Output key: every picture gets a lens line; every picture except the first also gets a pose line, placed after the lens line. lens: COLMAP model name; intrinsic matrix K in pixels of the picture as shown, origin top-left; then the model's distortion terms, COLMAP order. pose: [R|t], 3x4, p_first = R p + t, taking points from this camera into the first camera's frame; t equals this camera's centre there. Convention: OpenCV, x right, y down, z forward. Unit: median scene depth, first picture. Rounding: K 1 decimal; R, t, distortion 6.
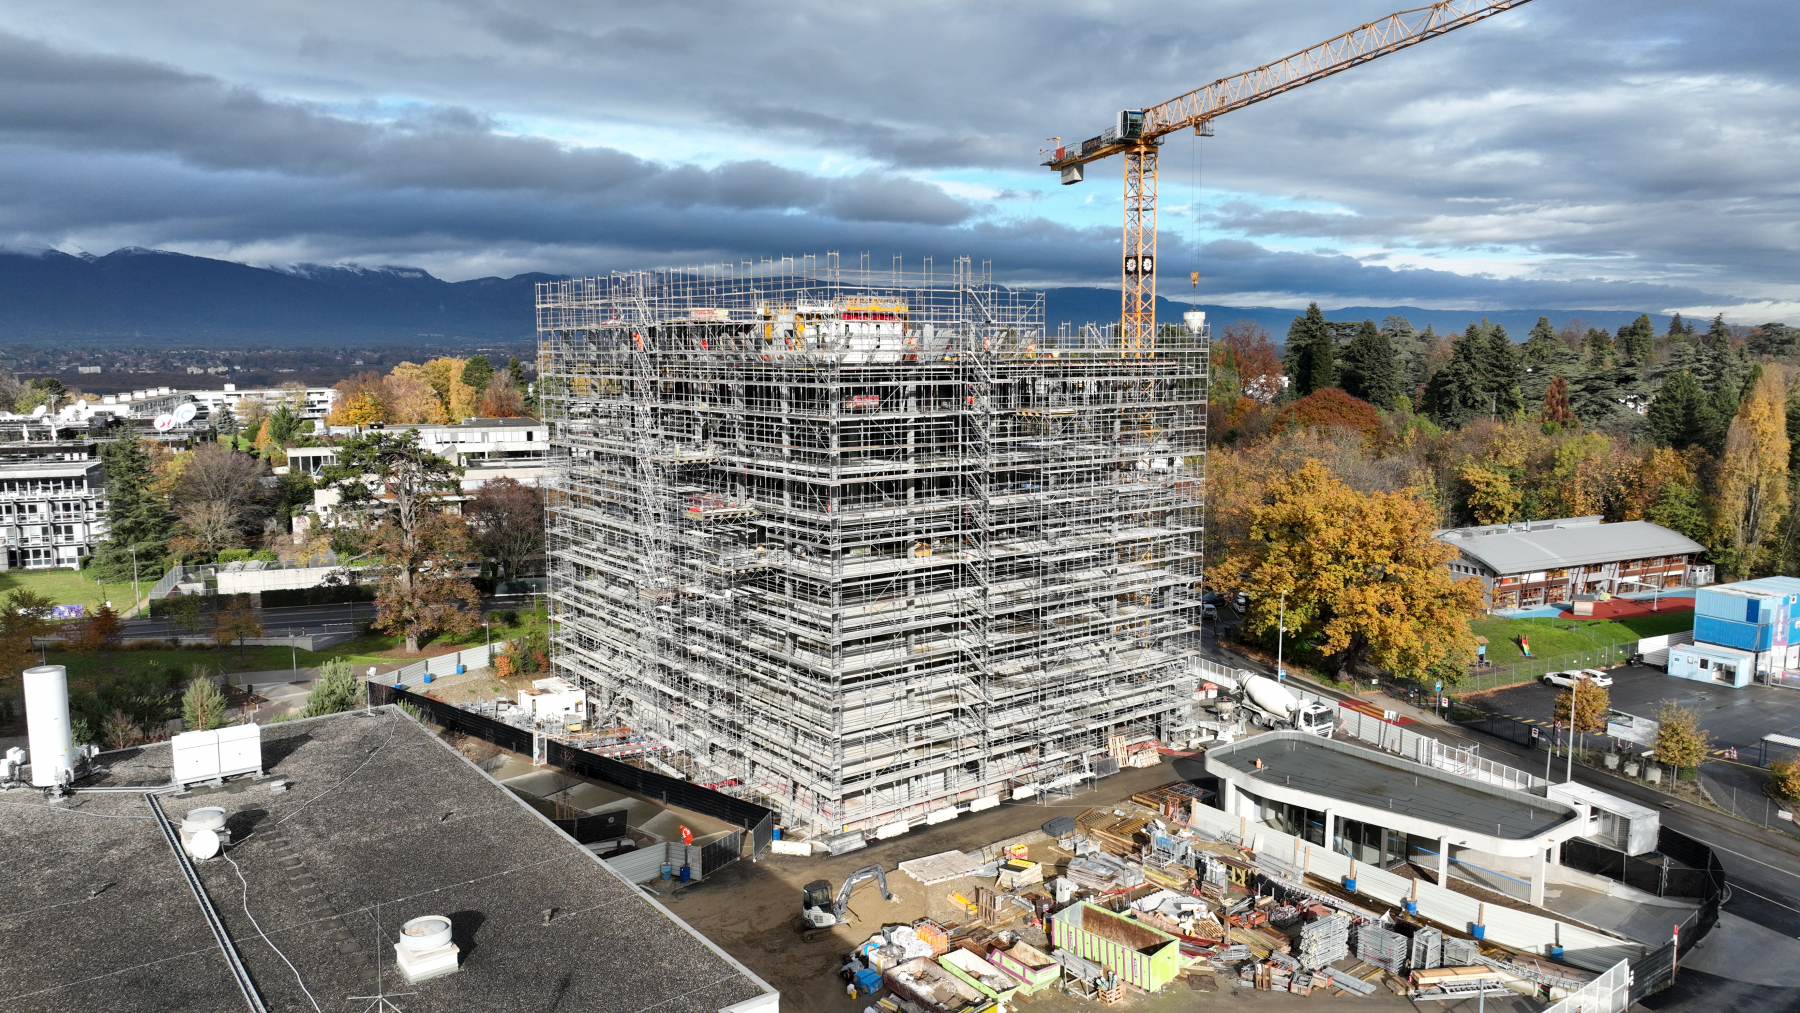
lens RADIAL K [[1268.6, 0, 893.7], [0, 1268.6, 514.2], [0, 0, 1]] dist [0.007411, 0.007215]
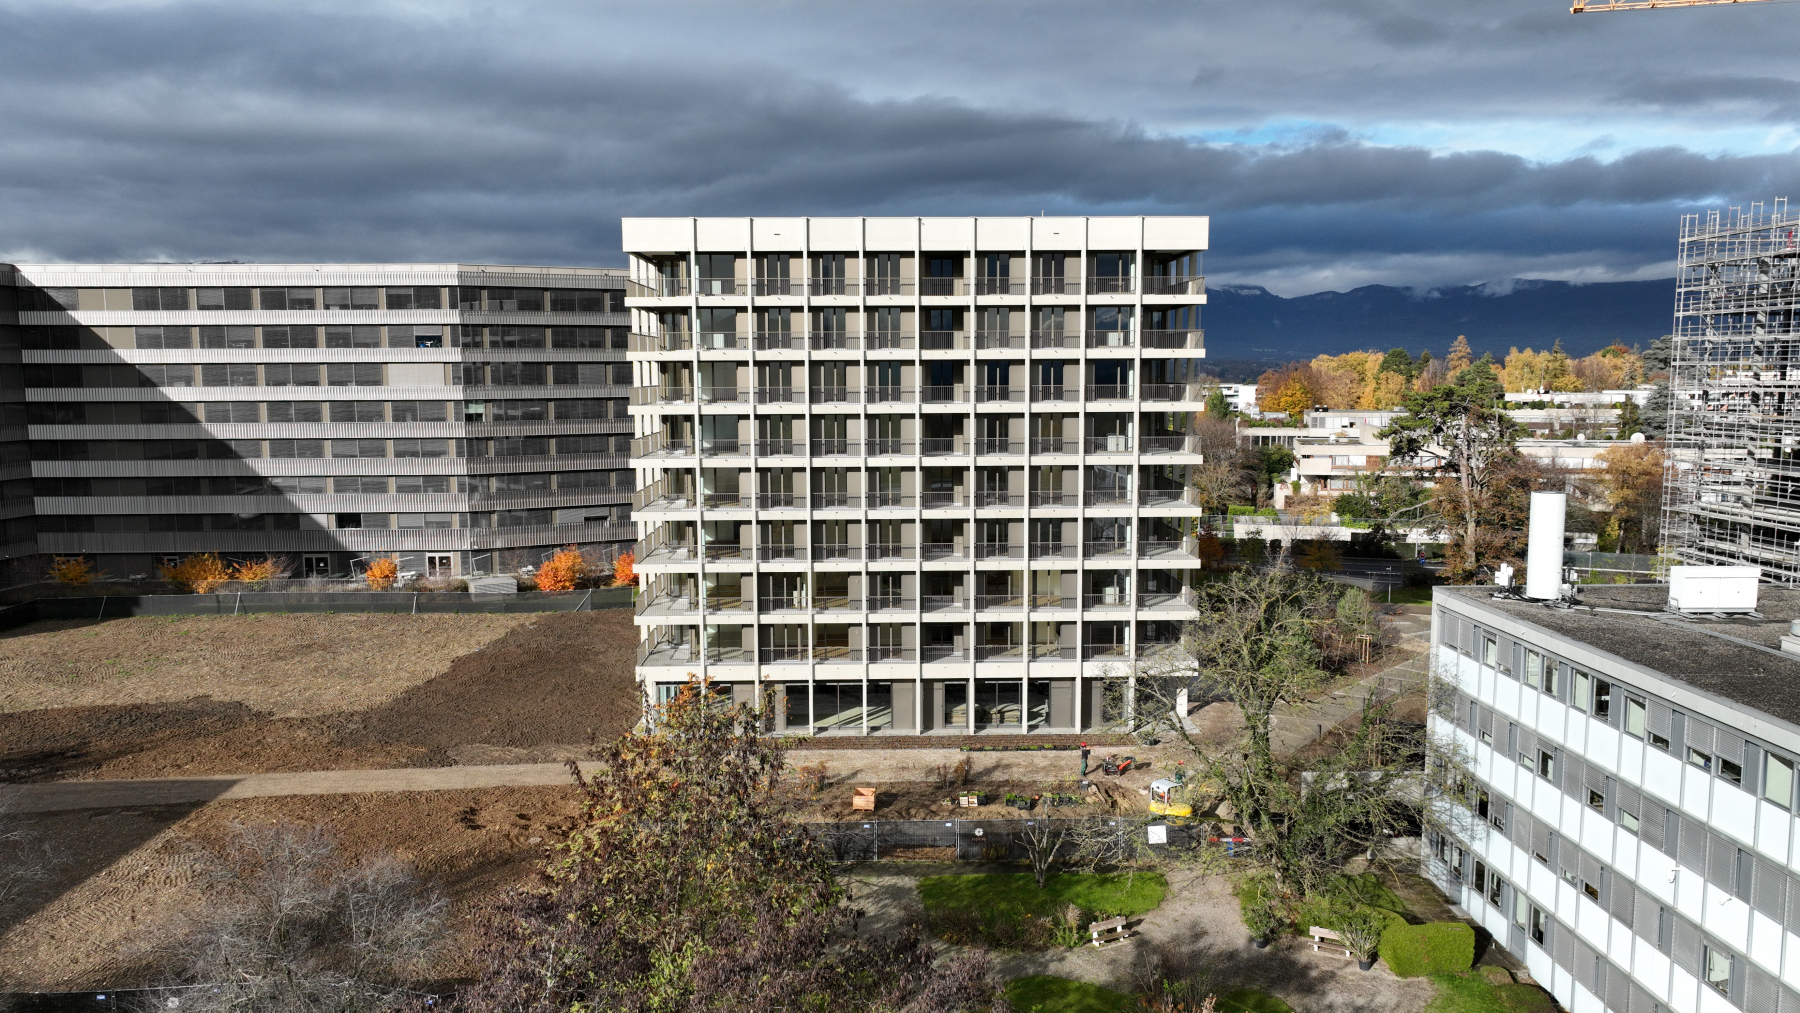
lens RADIAL K [[1270.3, 0, 897.1], [0, 1270.3, 509.7], [0, 0, 1]] dist [-0.003044, 0.024684]
pose [[0.811405, 0.065388, -0.580815, -0.131030], [-0.074286, 0.997201, 0.008487, 0.045661], [0.579744, 0.036260, 0.813991, -0.055992]]
